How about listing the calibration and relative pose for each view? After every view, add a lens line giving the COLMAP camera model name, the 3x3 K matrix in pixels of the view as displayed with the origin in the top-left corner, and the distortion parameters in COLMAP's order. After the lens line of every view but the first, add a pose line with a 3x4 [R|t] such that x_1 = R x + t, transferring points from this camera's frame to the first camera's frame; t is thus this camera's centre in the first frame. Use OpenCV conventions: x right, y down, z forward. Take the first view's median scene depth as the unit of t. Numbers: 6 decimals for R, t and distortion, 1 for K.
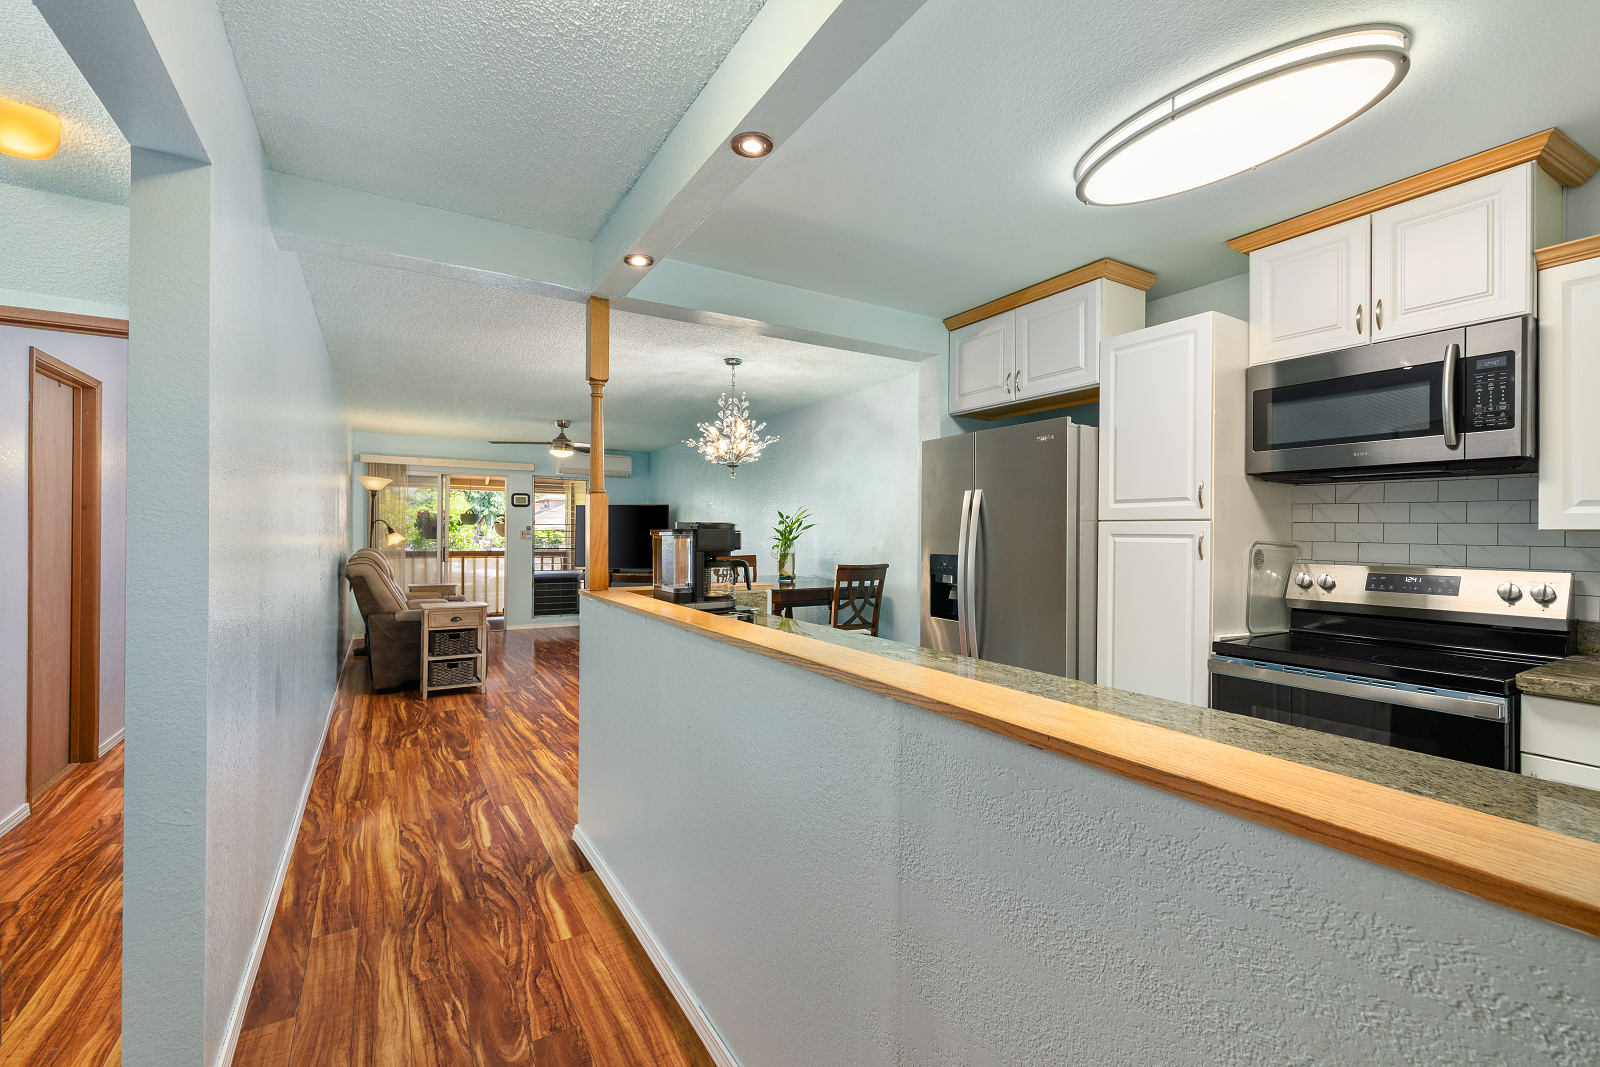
lens RADIAL K [[687.3, 0, 801.5], [0, 687.3, 533.2], [0, 0, 1]] dist [-0.001285, -0.000805]
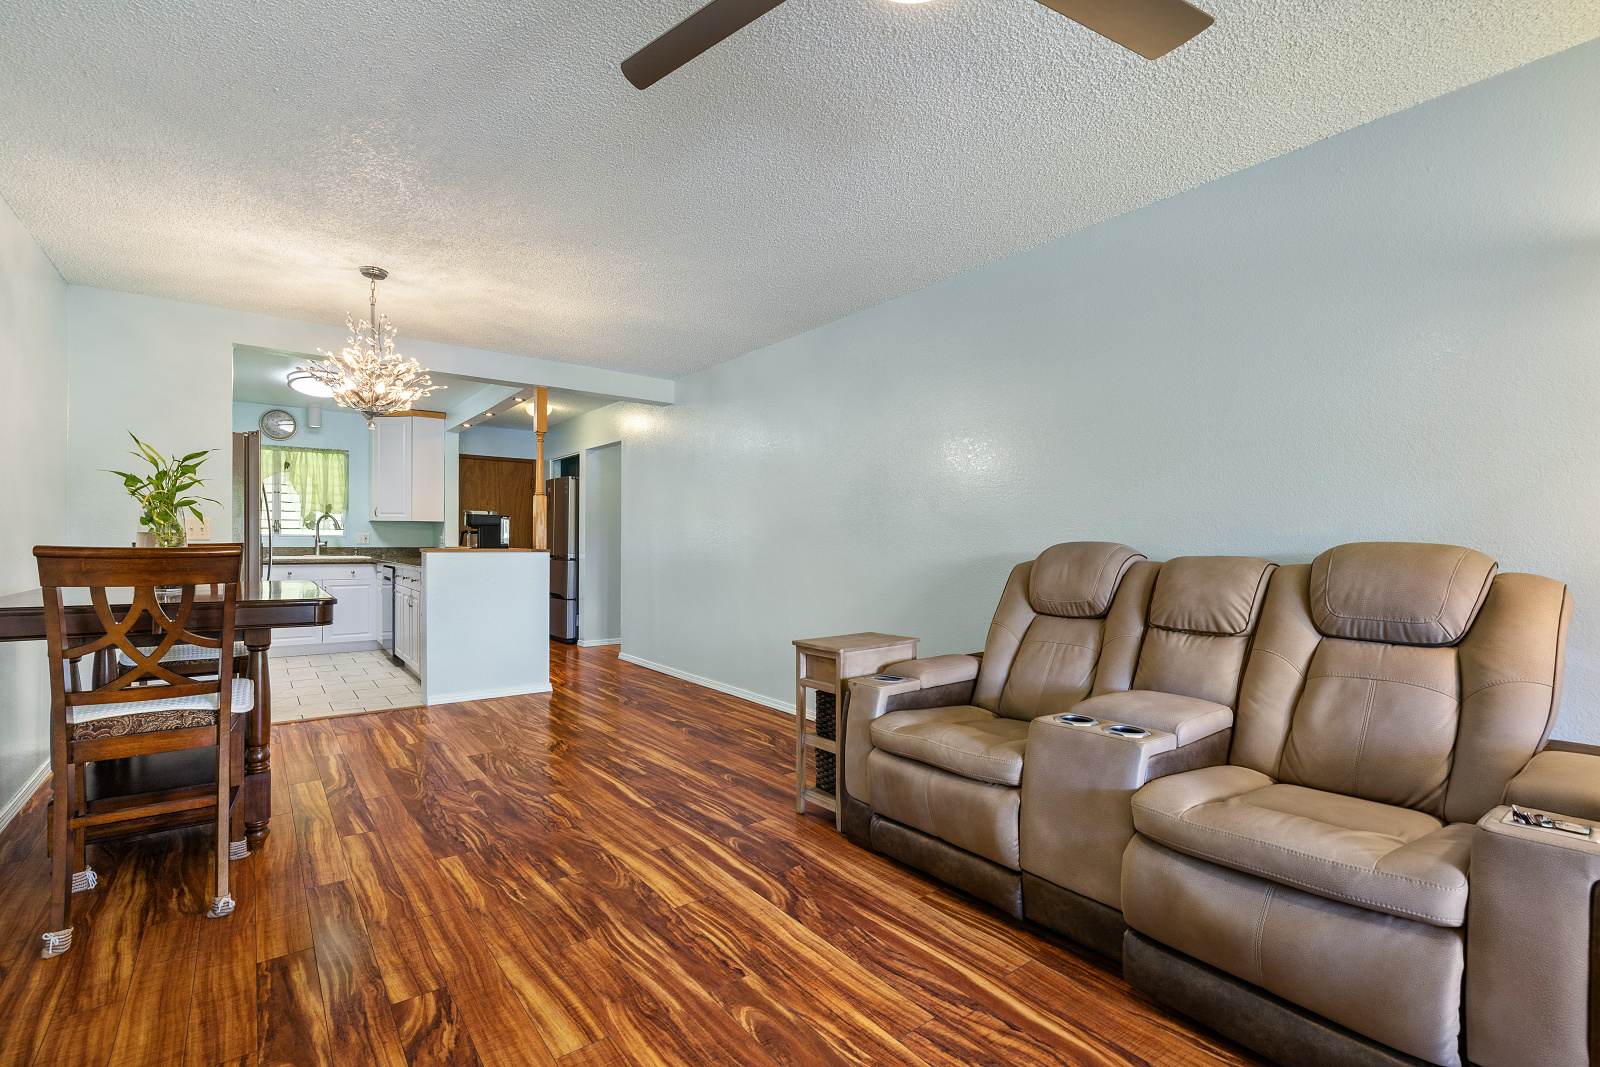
lens RADIAL K [[717.3, 0, 807.0], [0, 717.3, 545.9], [0, 0, 1]] dist [-0.011101, 0.001796]
pose [[-0.992484, -0.012711, -0.121712, -0.660100], [-0.013228, 0.999907, 0.003444, 0.049669], [0.121657, 0.005028, -0.992559, 2.541967]]
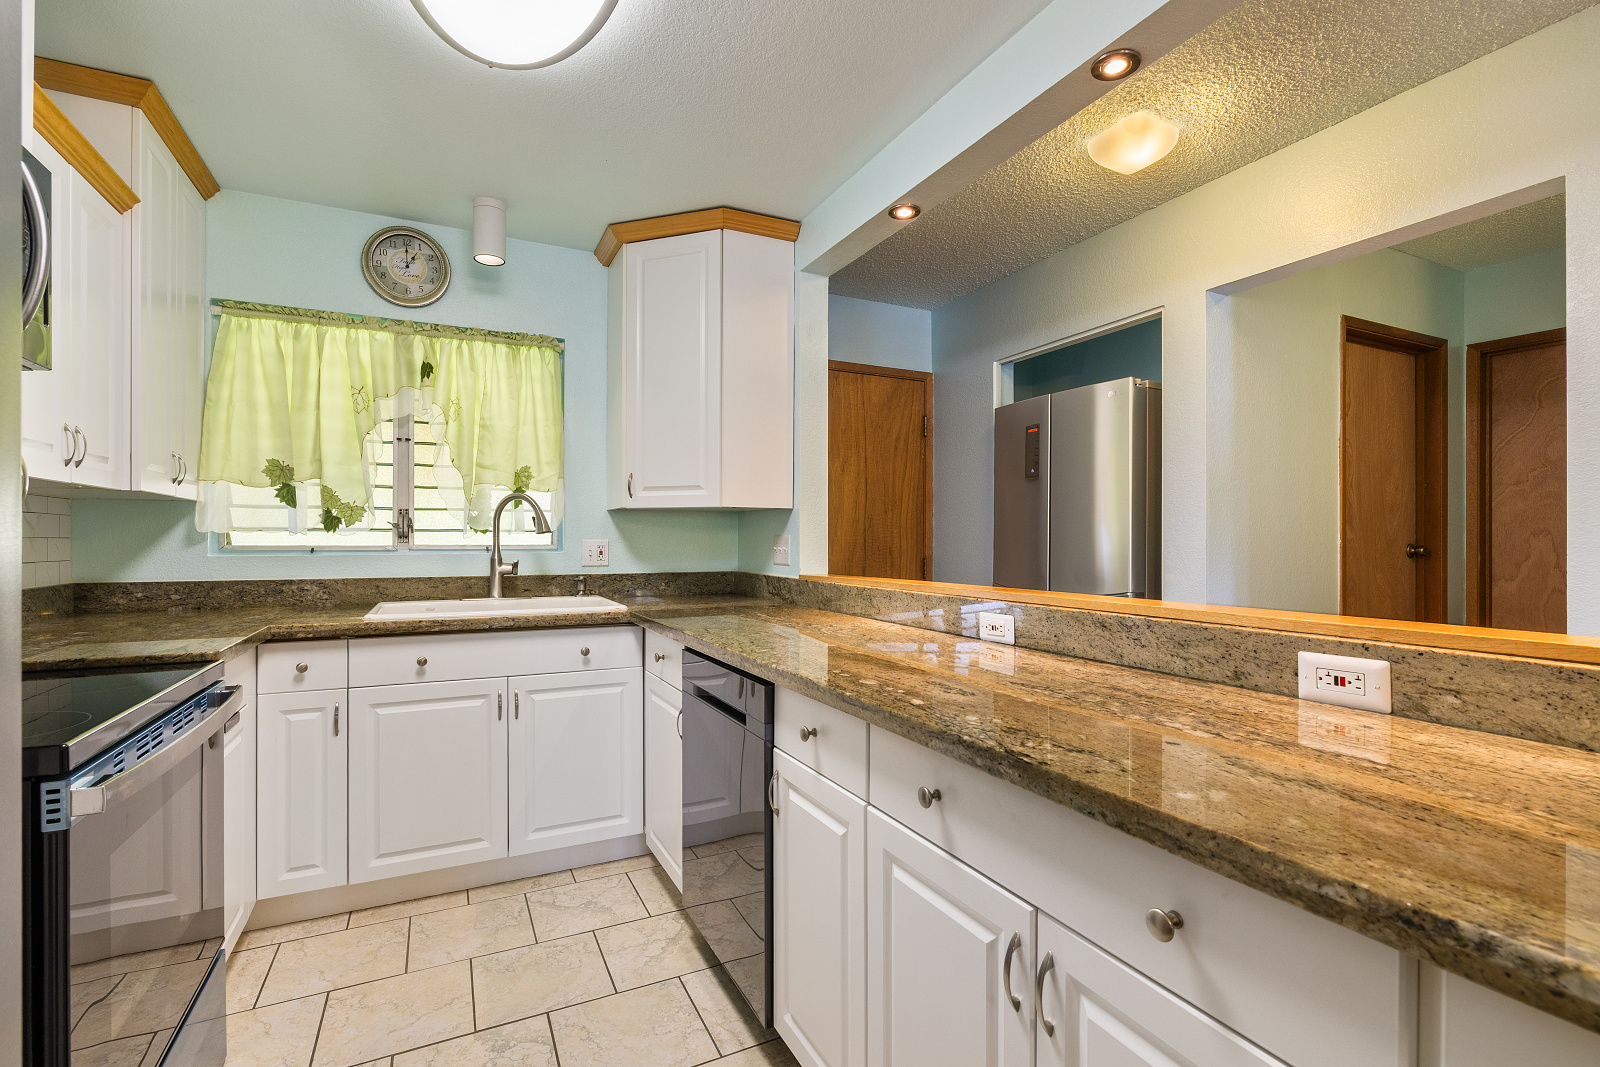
lens RADIAL K [[717.3, 0, 801.1], [0, 717.3, 542.8], [0, 0, 1]] dist [-0.011101, 0.001796]
pose [[-0.996448, -0.008271, 0.083802, 0.129085], [-0.007990, 0.999961, 0.003683, 0.033368], [-0.083829, 0.003000, -0.996476, 1.008546]]
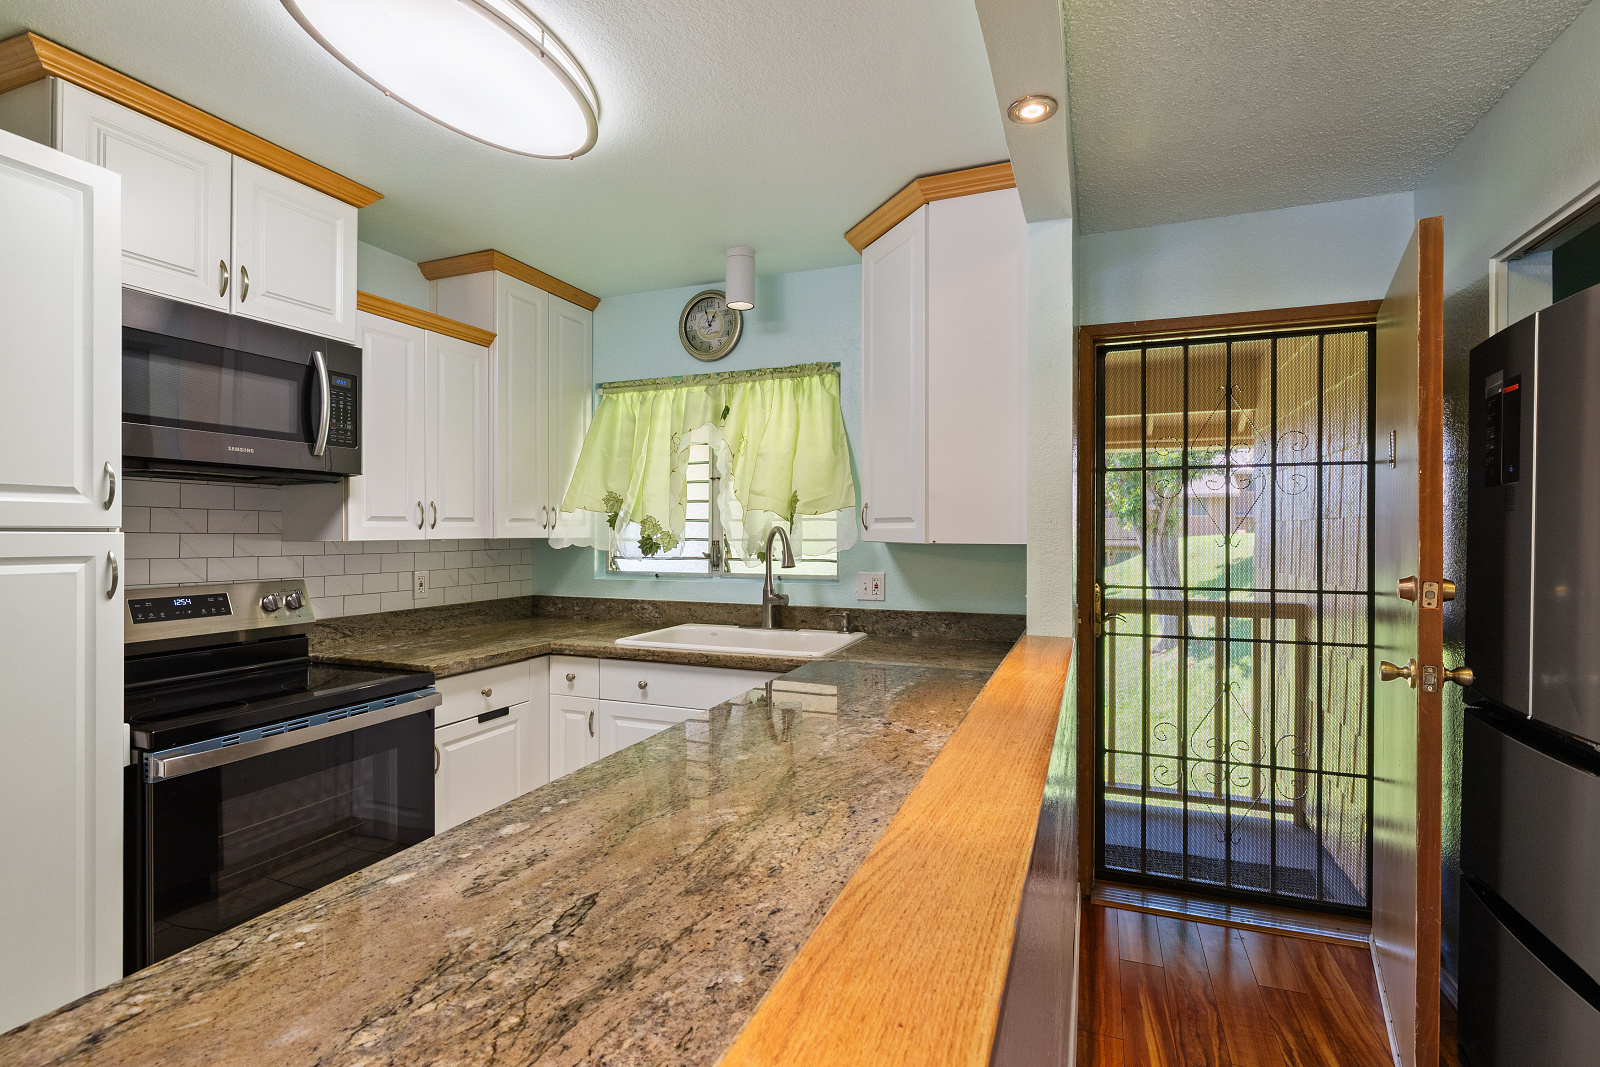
lens RADIAL K [[755.2, 0, 797.8], [0, 755.2, 529.5], [0, 0, 1]] dist [-0.007840, 0.002152]
pose [[-0.607265, -0.004773, 0.794485, -0.203925], [-0.005527, 0.999983, 0.001783, -0.018638], [-0.794480, -0.003309, -0.607282, 0.715873]]
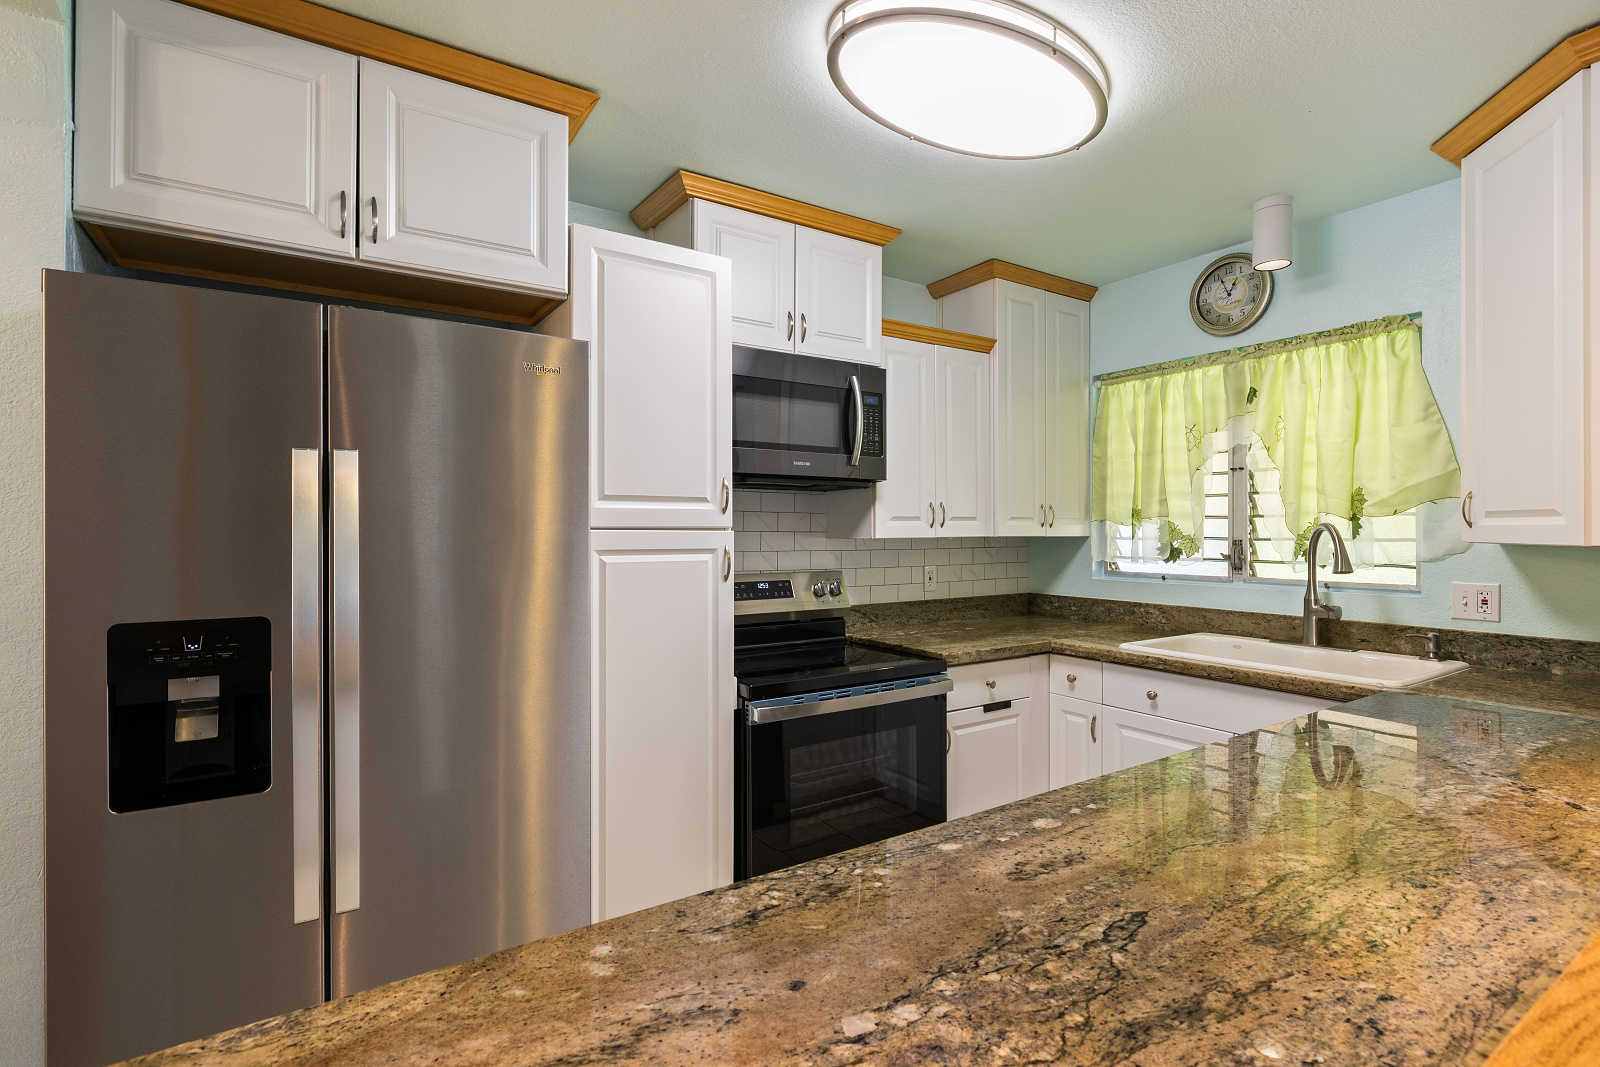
lens RADIAL K [[755.2, 0, 799.5], [0, 755.2, 530.3], [0, 0, 1]] dist [-0.007840, 0.002152]
pose [[-0.037649, -0.006893, 0.999267, -0.196127], [-0.000392, 0.999976, 0.006883, -0.018552], [-0.999291, -0.000132, -0.037651, 0.735375]]
